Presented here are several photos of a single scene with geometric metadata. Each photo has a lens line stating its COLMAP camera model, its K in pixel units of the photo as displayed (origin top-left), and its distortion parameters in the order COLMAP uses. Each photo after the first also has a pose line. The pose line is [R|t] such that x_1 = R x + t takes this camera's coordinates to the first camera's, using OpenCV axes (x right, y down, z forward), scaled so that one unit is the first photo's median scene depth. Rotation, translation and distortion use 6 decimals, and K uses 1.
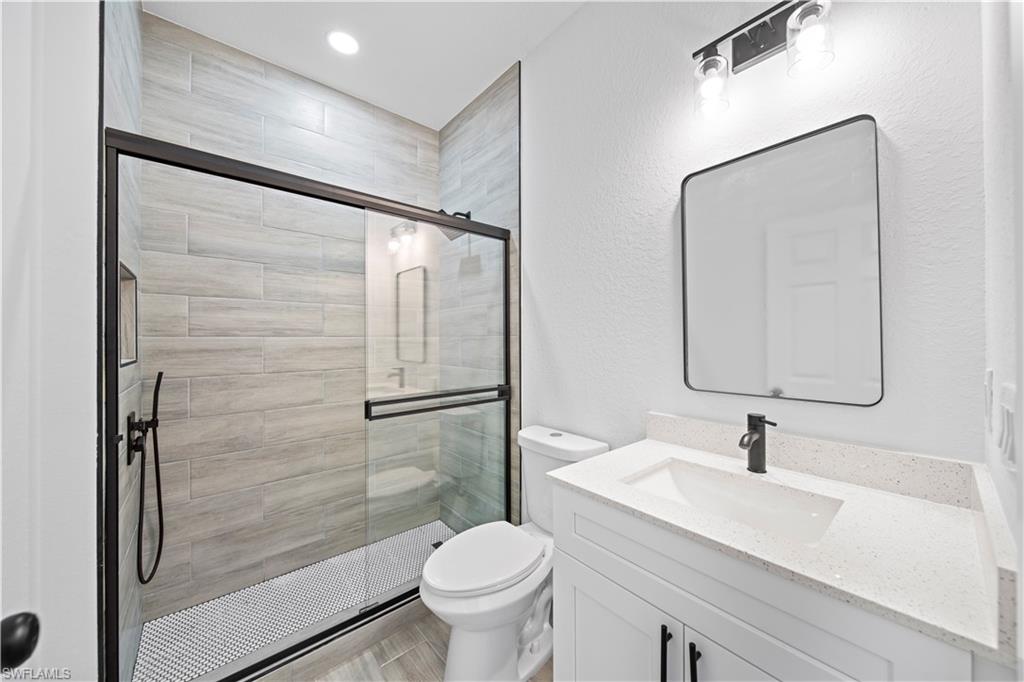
lens RADIAL K [[365.0, 0, 508.2], [0, 365.0, 340.3], [0, 0, 1]] dist [0.001233, -0.000945]
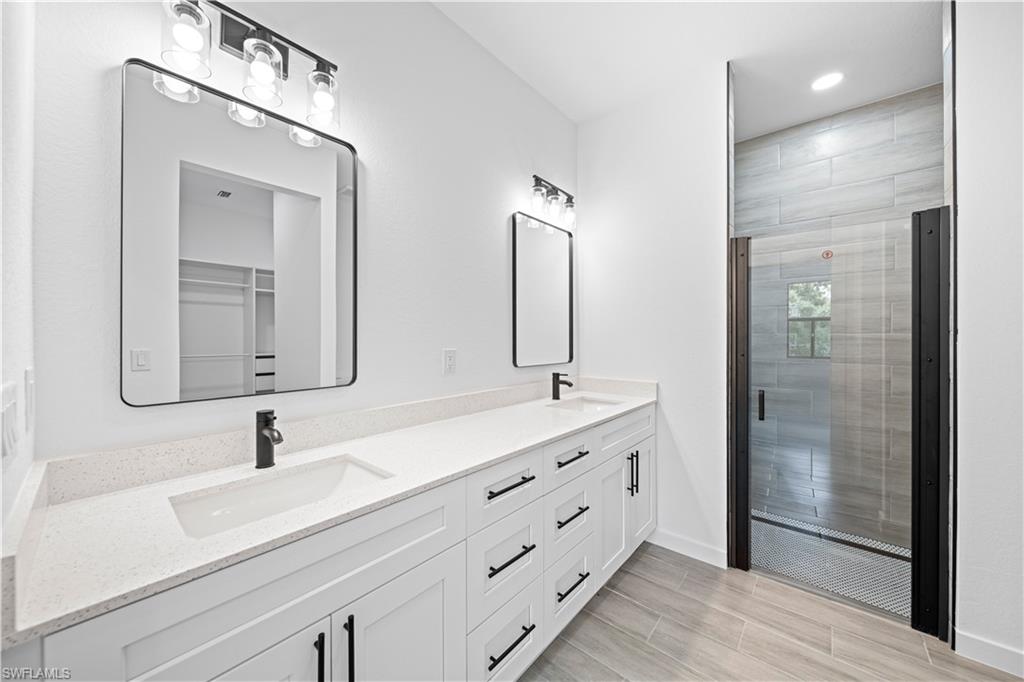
lens RADIAL K [[365.0, 0, 518.1], [0, 365.0, 335.2], [0, 0, 1]] dist [0.001233, -0.000945]
pose [[-0.147501, -0.009258, 0.989019, -1.003476], [0.010378, 0.999887, 0.010907, -0.029435], [-0.989007, 0.011873, -0.147389, 1.019308]]
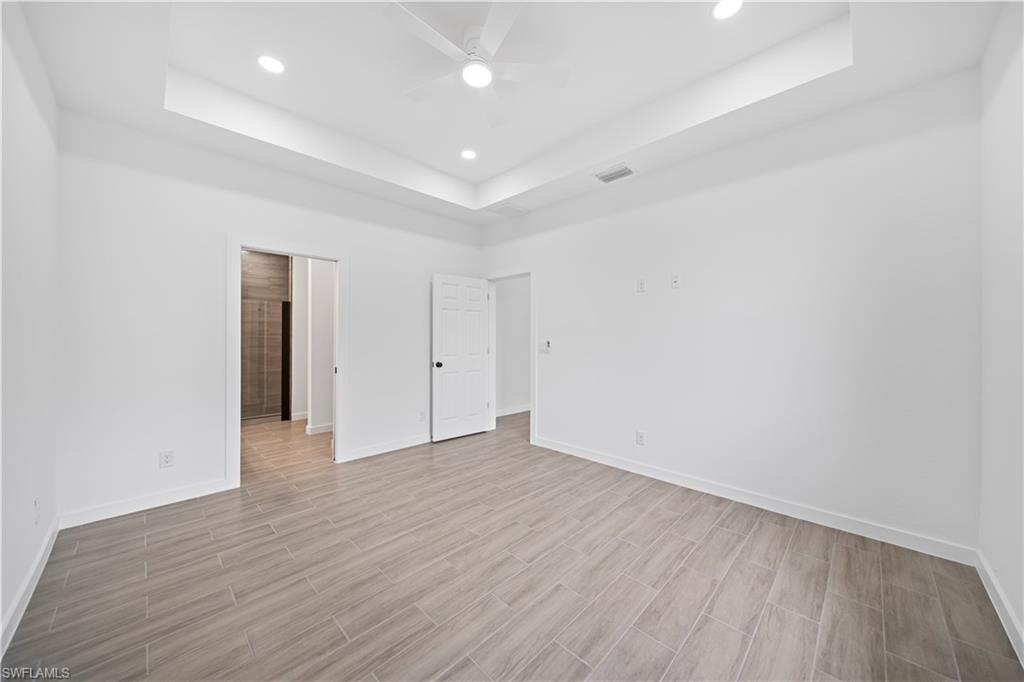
lens RADIAL K [[365.0, 0, 510.9], [0, 365.0, 341.7], [0, 0, 1]] dist [0.001233, -0.000945]
pose [[-0.997274, -0.023645, -0.069895, -2.318884], [-0.025325, 0.999409, 0.023251, -0.115494], [0.069304, 0.024958, -0.997283, 3.895711]]
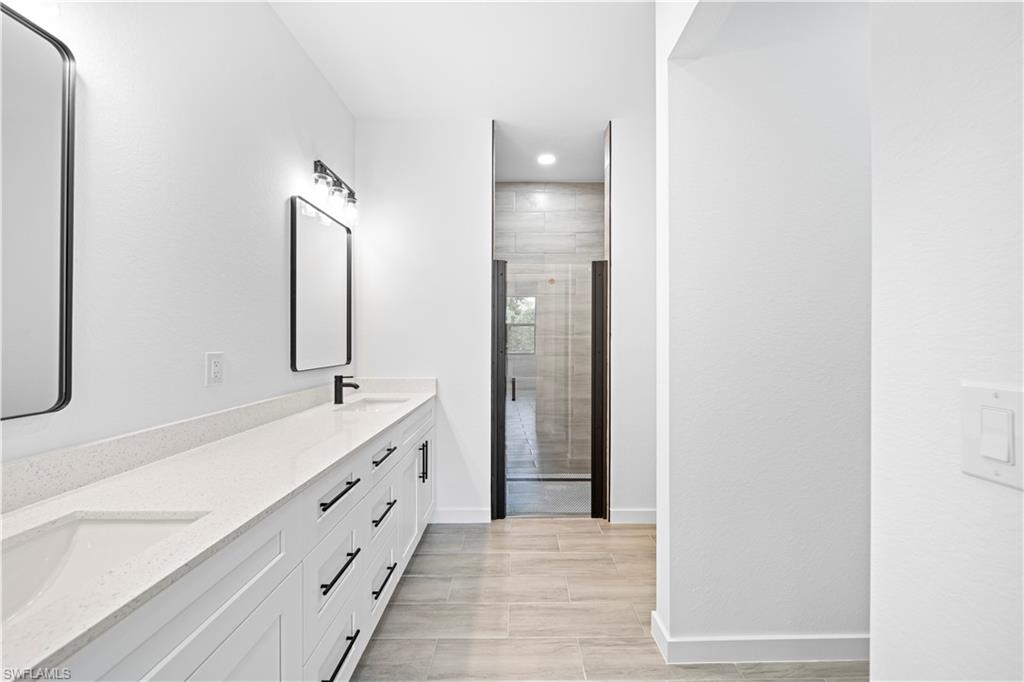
lens RADIAL K [[365.0, 0, 514.4], [0, 365.0, 335.8], [0, 0, 1]] dist [0.001233, -0.000945]
pose [[-0.748971, -0.009926, 0.662529, -0.985472], [-0.003060, 0.999929, 0.011521, -0.029167], [-0.662596, 0.006601, -0.748948, 1.292645]]
